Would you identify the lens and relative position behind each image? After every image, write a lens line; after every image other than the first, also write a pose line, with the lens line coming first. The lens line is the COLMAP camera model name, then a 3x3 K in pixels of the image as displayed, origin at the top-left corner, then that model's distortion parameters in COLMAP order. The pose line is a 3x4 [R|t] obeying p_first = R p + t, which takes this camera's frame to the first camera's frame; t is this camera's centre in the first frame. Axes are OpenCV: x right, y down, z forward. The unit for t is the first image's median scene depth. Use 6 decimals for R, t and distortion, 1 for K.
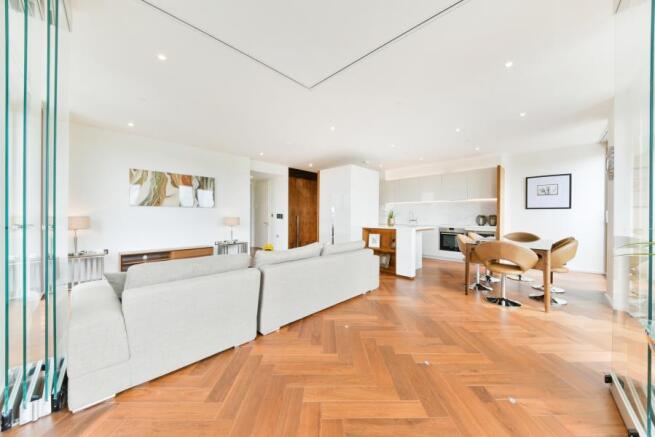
lens RADIAL K [[225.5, 0, 326.3], [0, 225.5, 216.8], [0, 0, 1]] dist [-0.008440, -0.000100]
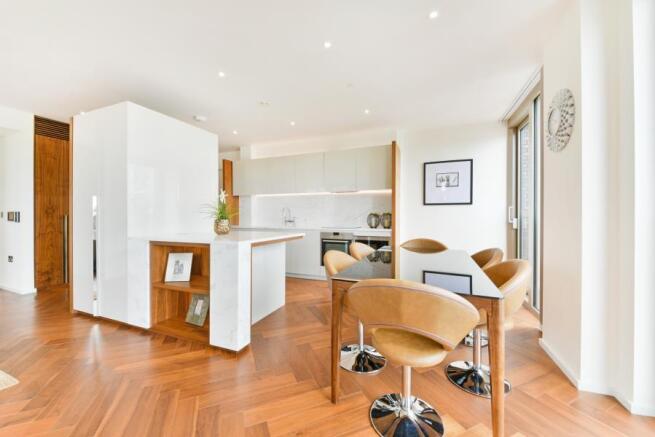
lens RADIAL K [[247.4, 0, 327.6], [0, 247.4, 216.2], [0, 0, 1]] dist [0.012680, 0.000014]
pose [[0.921930, -0.007451, 0.387286, 0.272290], [0.006051, 0.999970, 0.004833, -0.003383], [-0.387310, -0.002113, 0.921947, 0.359488]]
